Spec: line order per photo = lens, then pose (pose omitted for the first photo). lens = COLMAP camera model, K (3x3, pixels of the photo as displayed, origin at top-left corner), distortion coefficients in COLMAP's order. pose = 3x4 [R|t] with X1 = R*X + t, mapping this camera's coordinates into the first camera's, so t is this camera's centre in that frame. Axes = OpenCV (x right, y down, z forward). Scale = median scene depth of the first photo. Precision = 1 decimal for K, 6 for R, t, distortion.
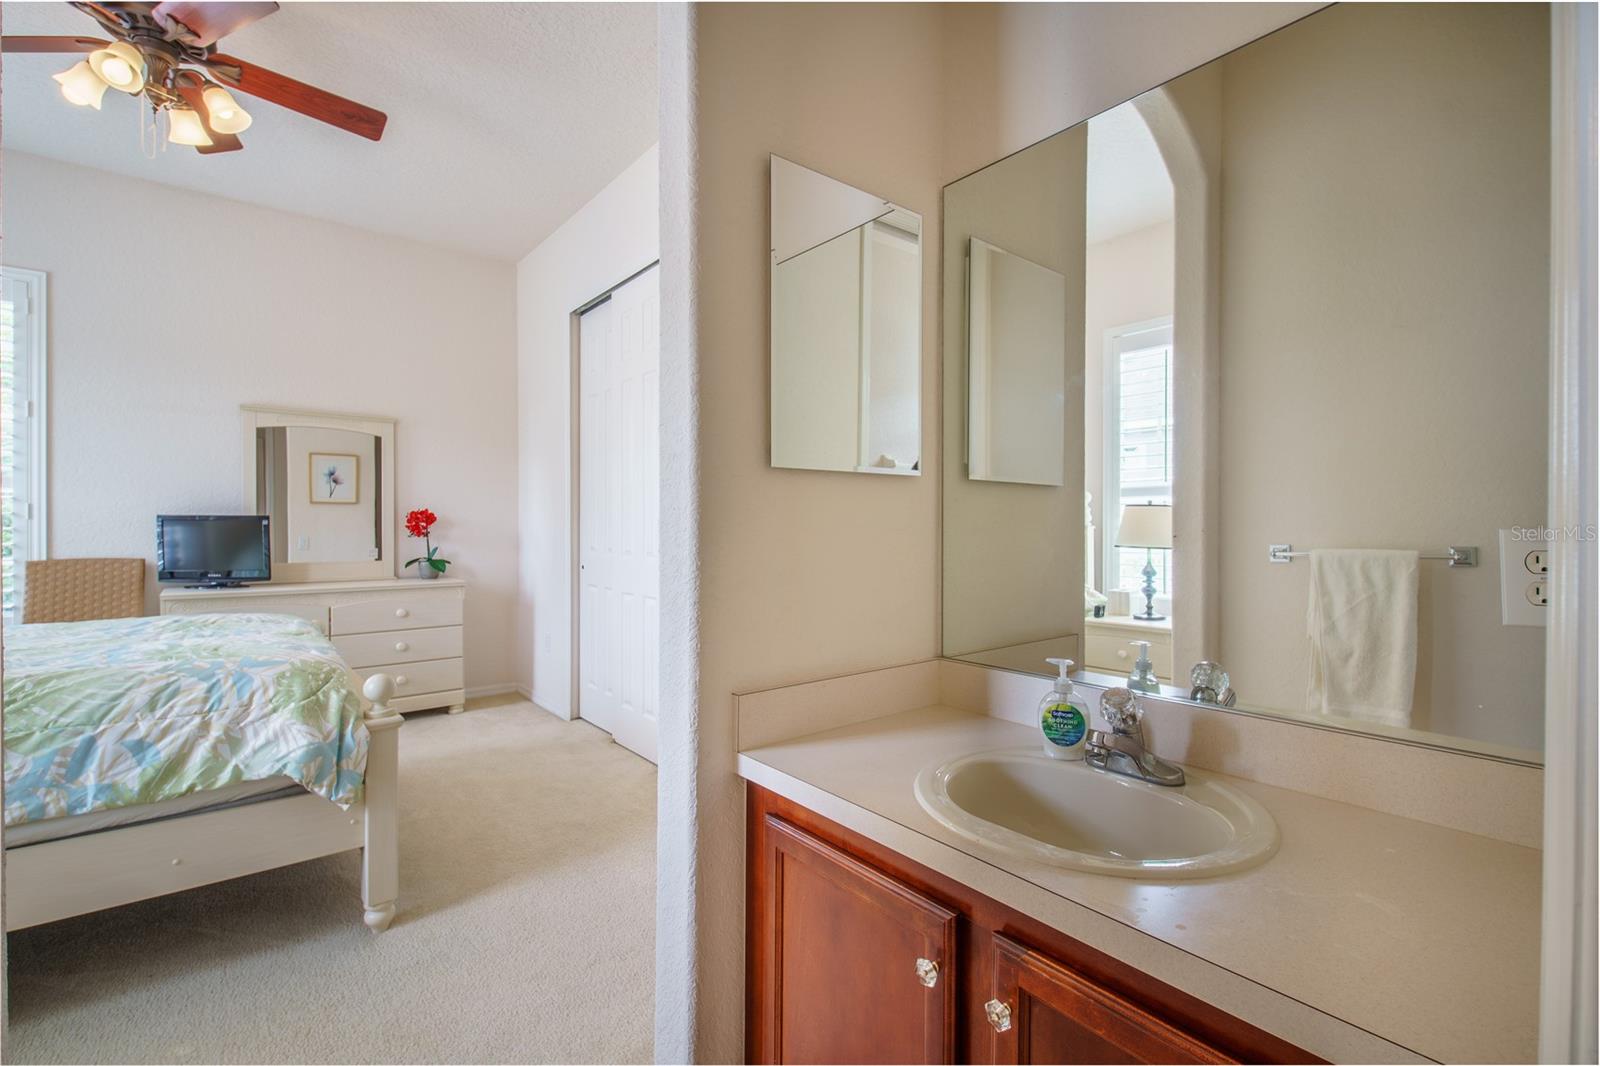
lens RADIAL K [[710.3, 0, 795.7], [0, 710.3, 528.7], [0, 0, 1]] dist [0.012148, -0.008017]
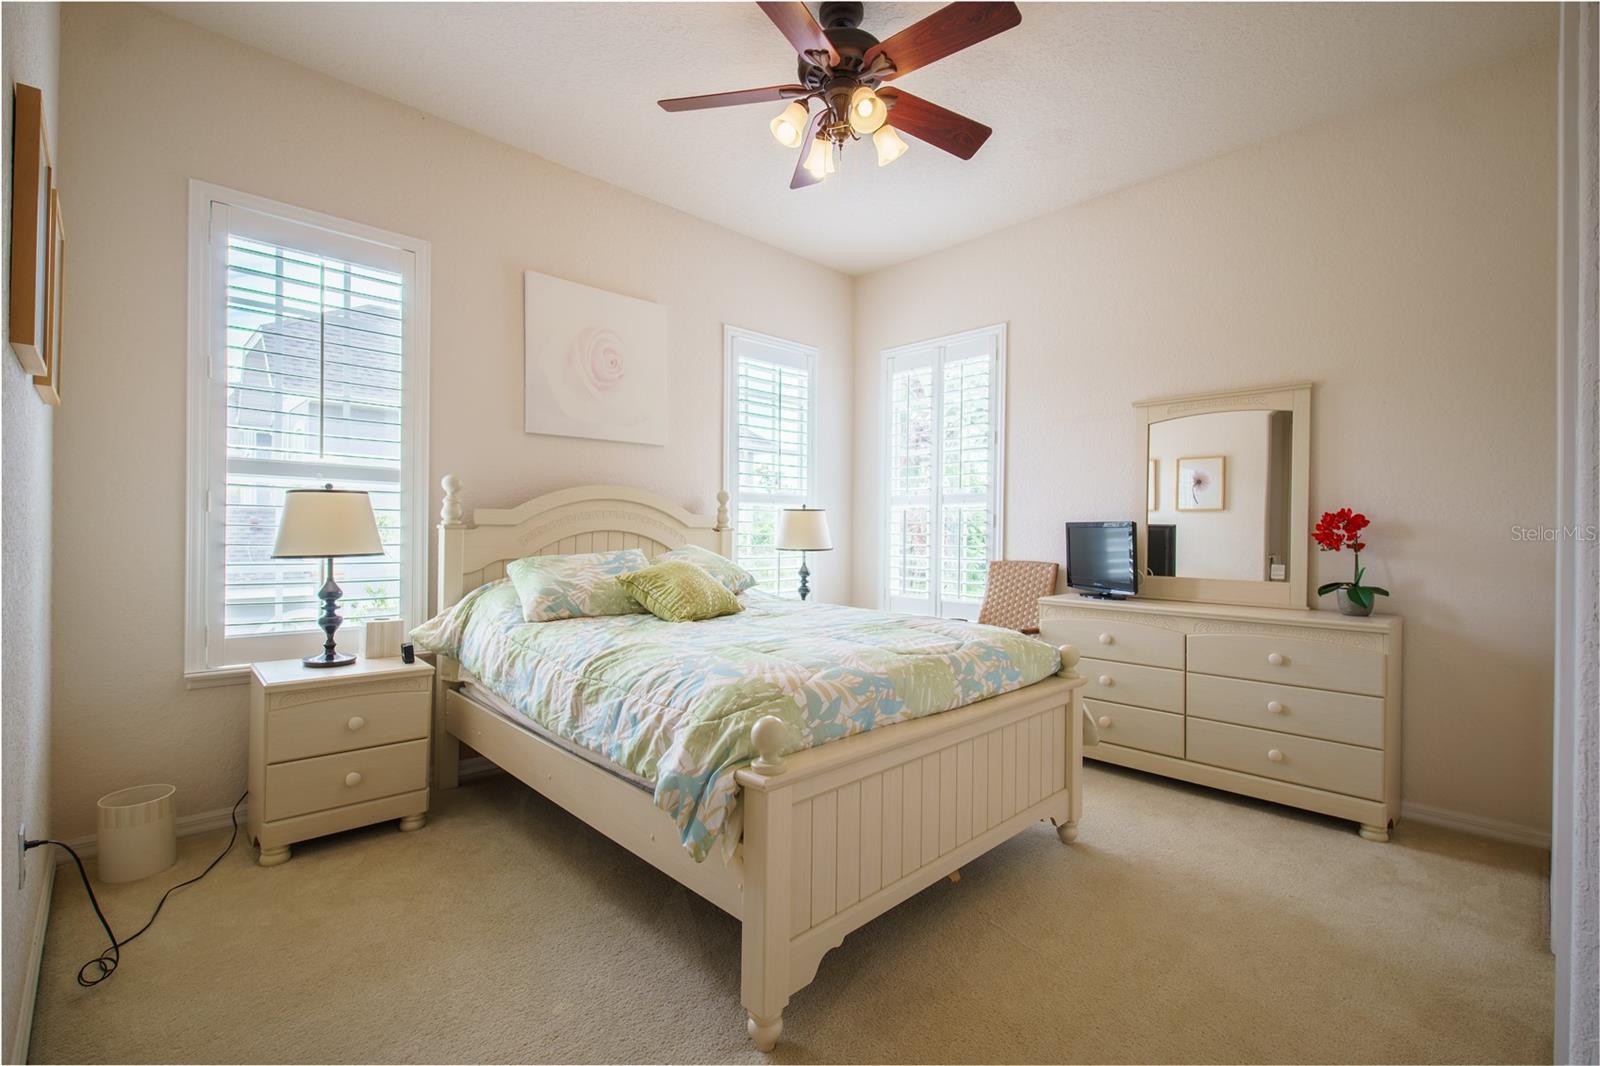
lens RADIAL K [[710.3, 0, 797.4], [0, 710.3, 530.9], [0, 0, 1]] dist [0.012148, -0.008017]
pose [[0.092226, -0.000852, -0.995738, 0.097339], [-0.012056, 0.999925, -0.001972, 0.000124], [0.995665, 0.012187, 0.092209, 0.463488]]
